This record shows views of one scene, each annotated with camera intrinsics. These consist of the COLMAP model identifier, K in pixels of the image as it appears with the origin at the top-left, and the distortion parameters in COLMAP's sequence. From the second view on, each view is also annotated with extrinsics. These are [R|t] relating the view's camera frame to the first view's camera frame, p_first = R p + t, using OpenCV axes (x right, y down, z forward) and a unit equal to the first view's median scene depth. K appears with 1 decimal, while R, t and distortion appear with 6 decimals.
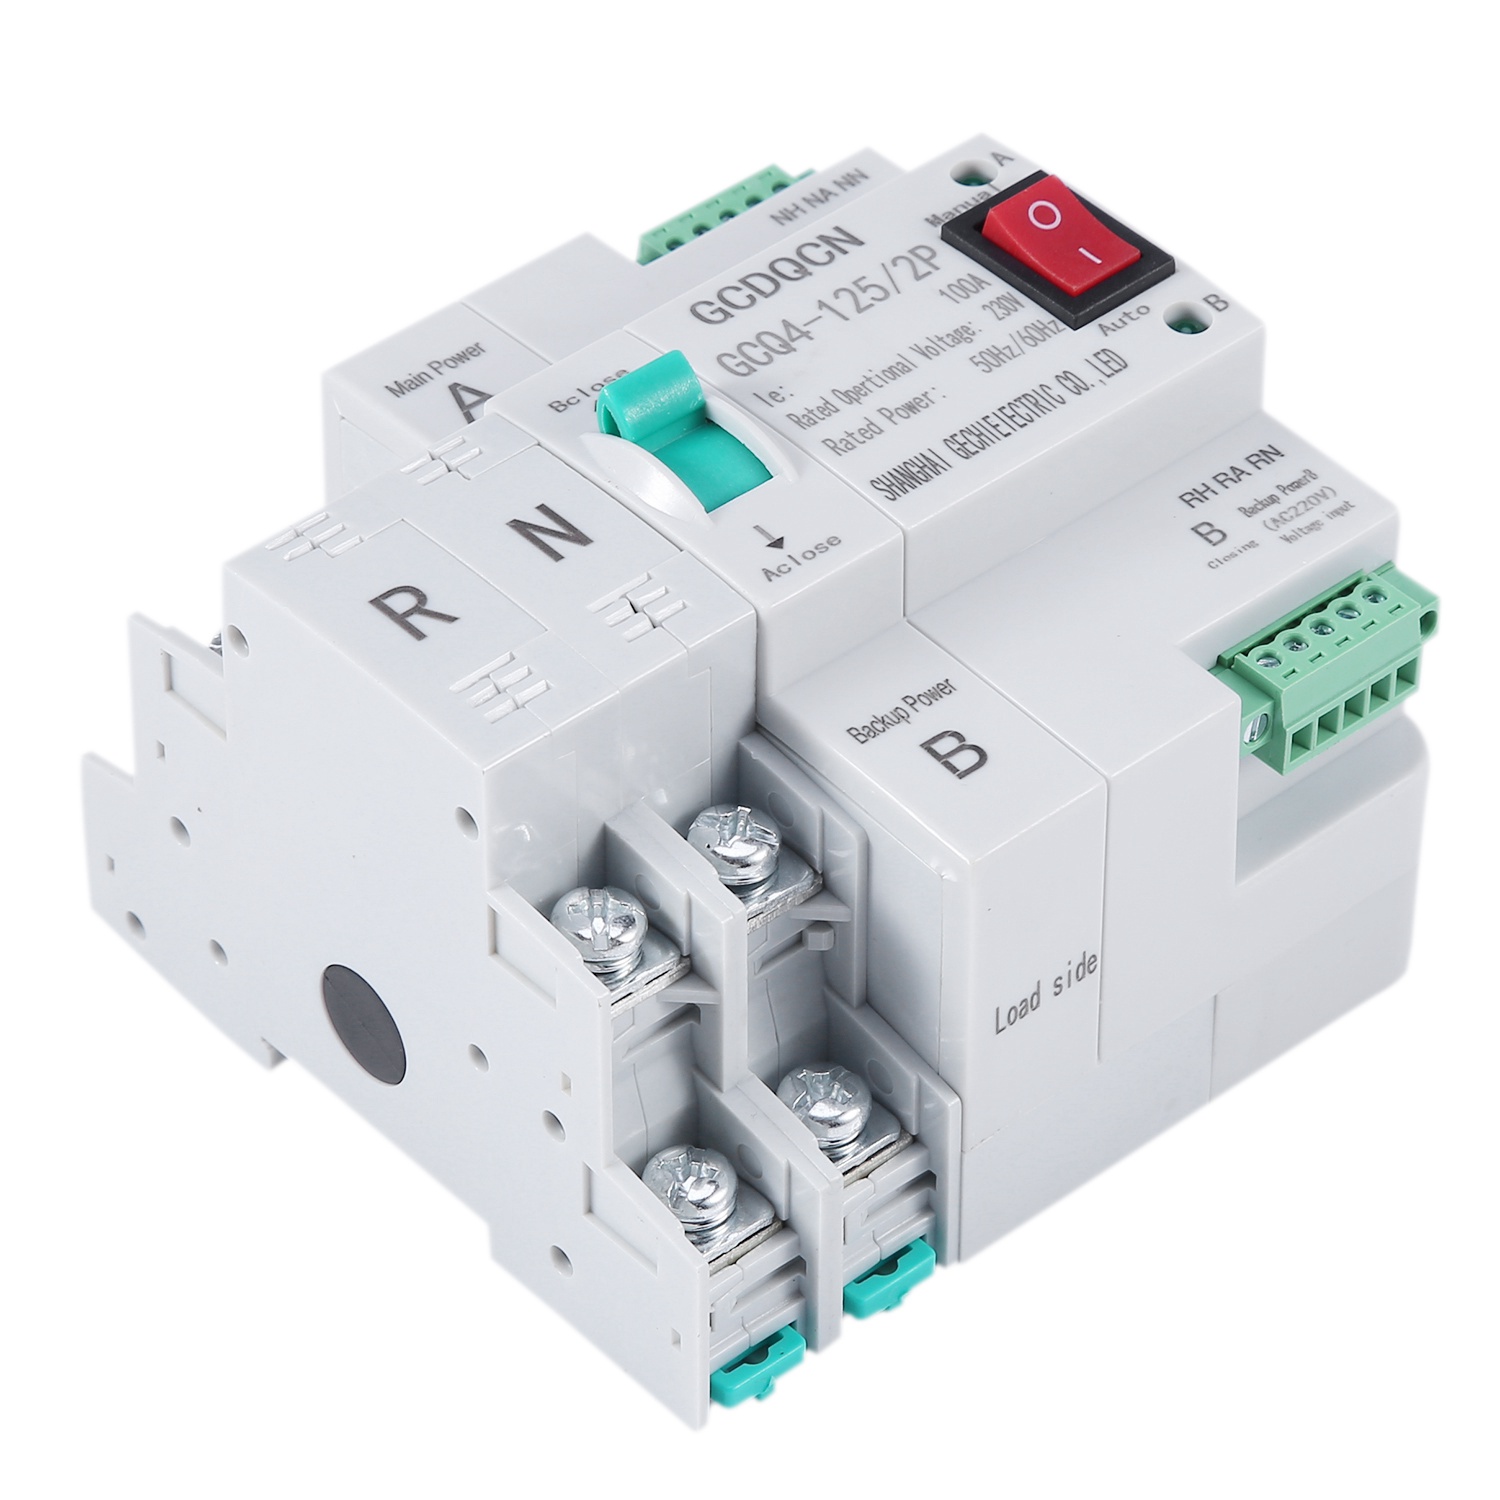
lens RADIAL K [[7354.4, 0, 749.0], [0, 7354.4, 747.8], [0, 0, 1]] dist [0.232173, 0.000000]
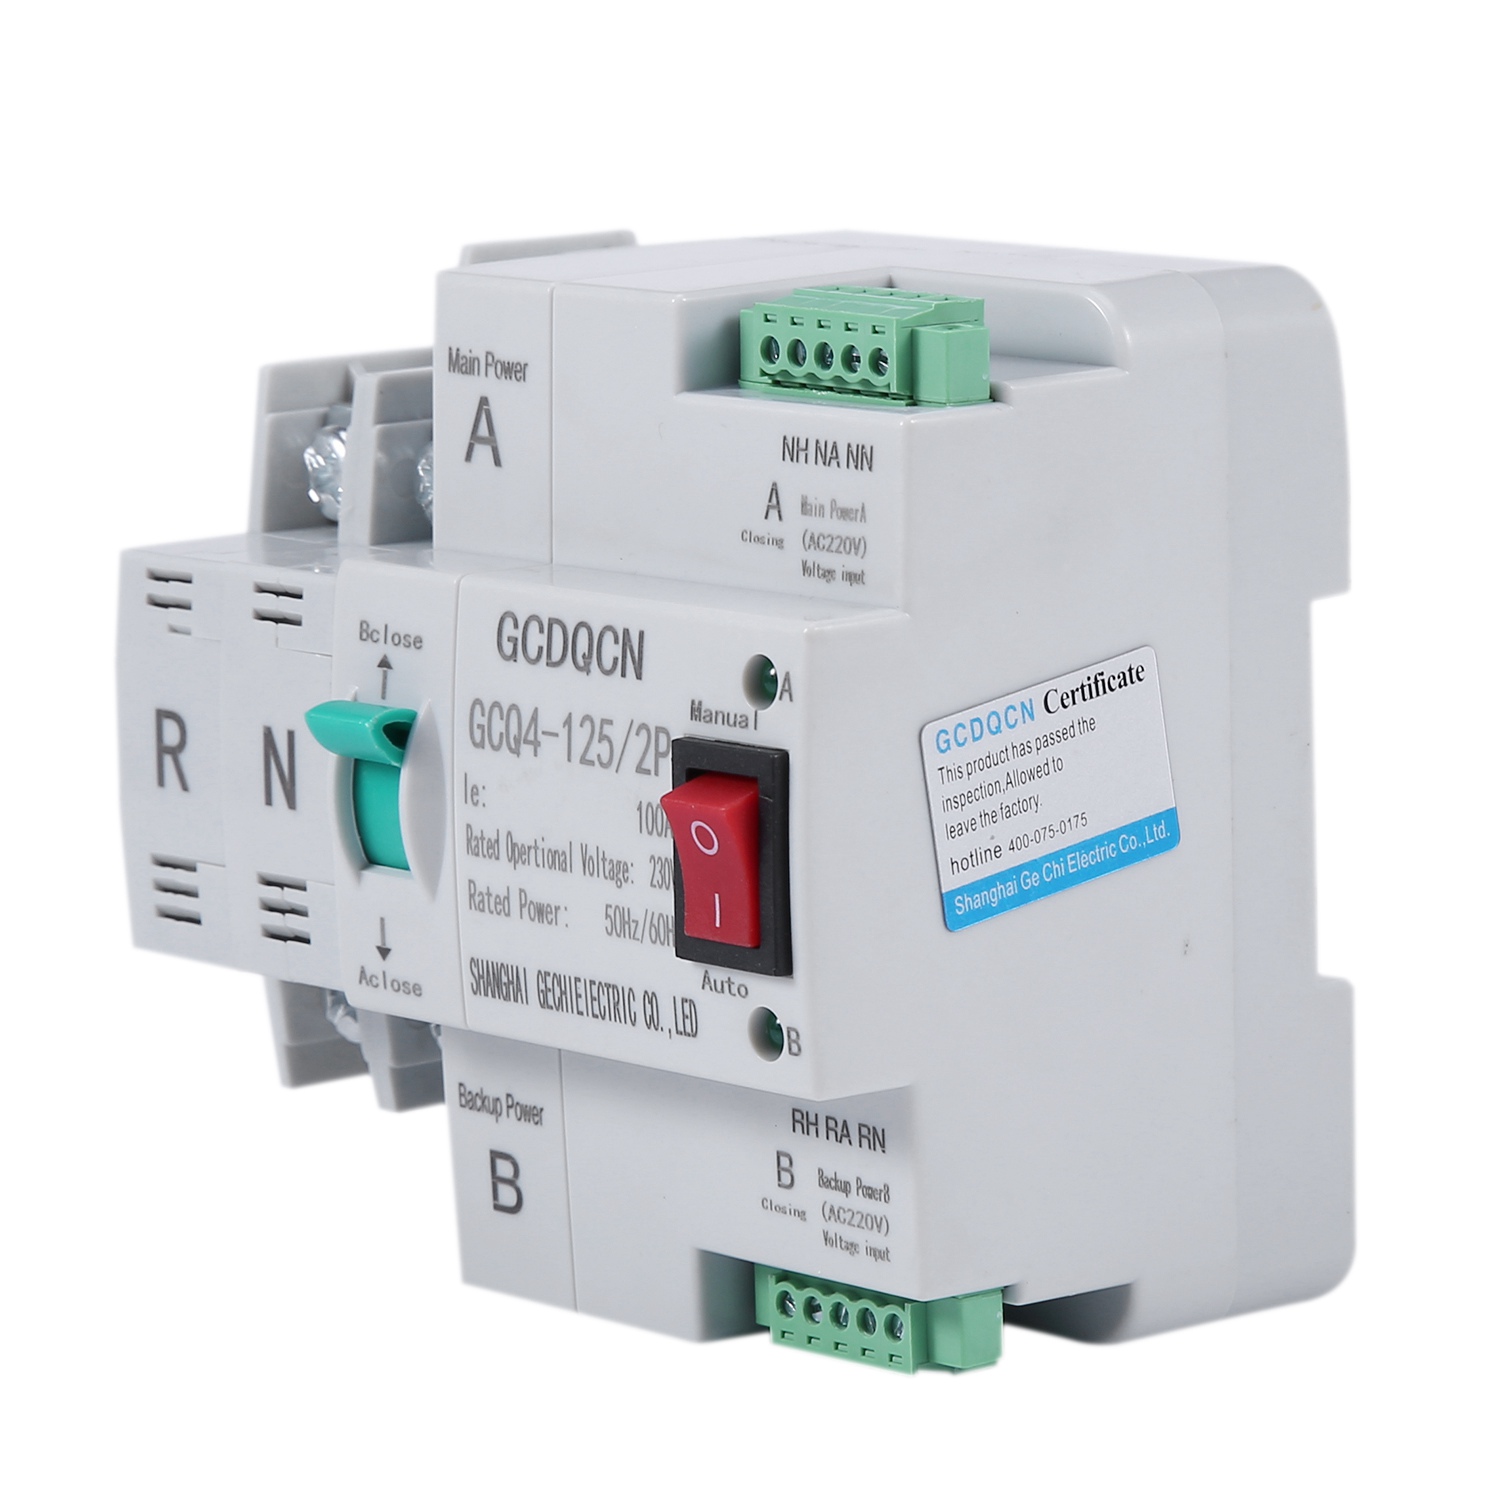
lens RADIAL K [[7354.4, 0, 756.4], [0, 7354.4, 755.5], [0, 0, 1]] dist [0.232173, 0.000000]
pose [[0.501919, 0.730174, -0.463598, 0.447729], [0.279108, 0.370592, 0.885867, -0.860785], [0.818643, -0.574028, -0.017790, 1.041859]]
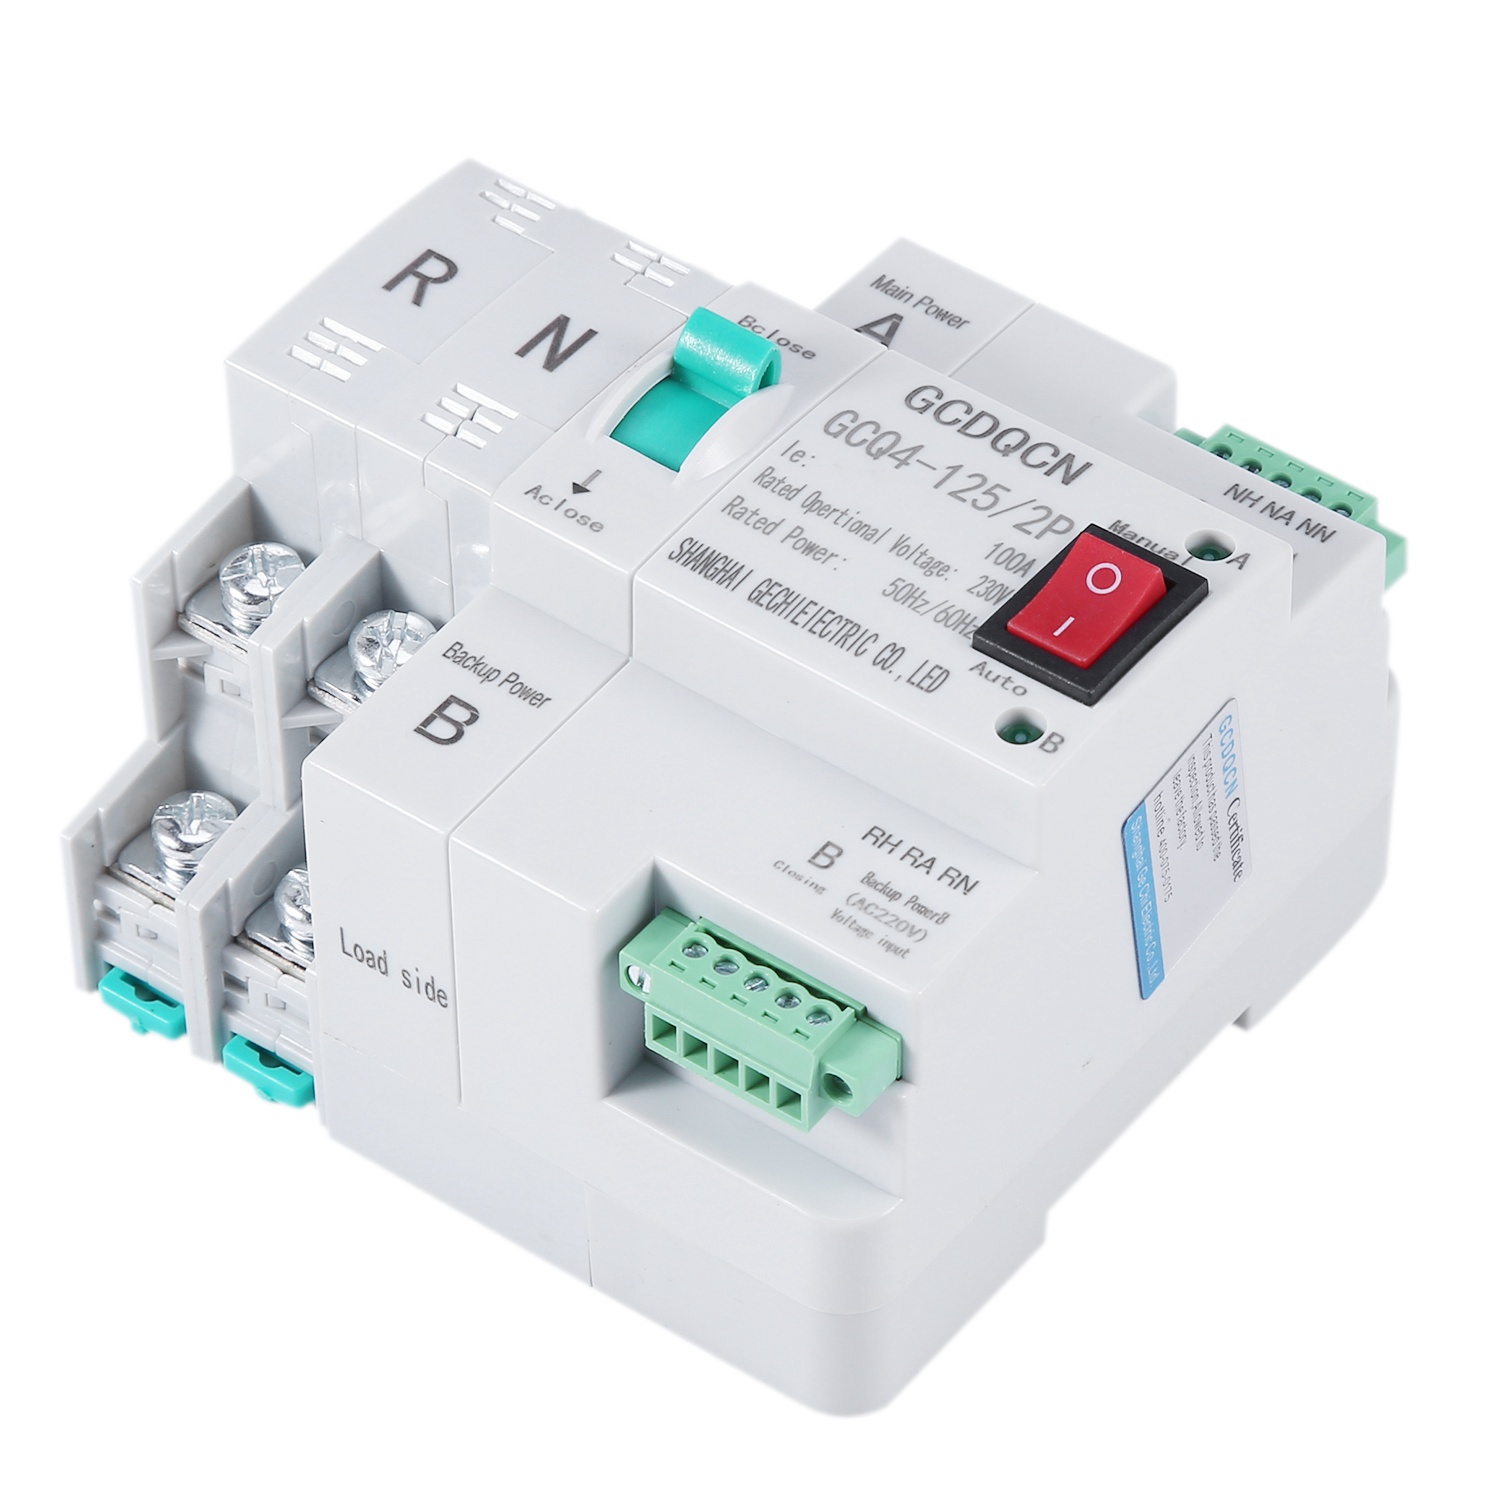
lens RADIAL K [[7354.4, 0, 745.4], [0, 7354.4, 746.6], [0, 0, 1]] dist [0.232173, 0.000000]
pose [[0.194934, 0.683516, -0.703425, 0.729758], [-0.648886, 0.627672, 0.430088, -0.446428], [0.735492, 0.372604, 0.565878, 0.439339]]
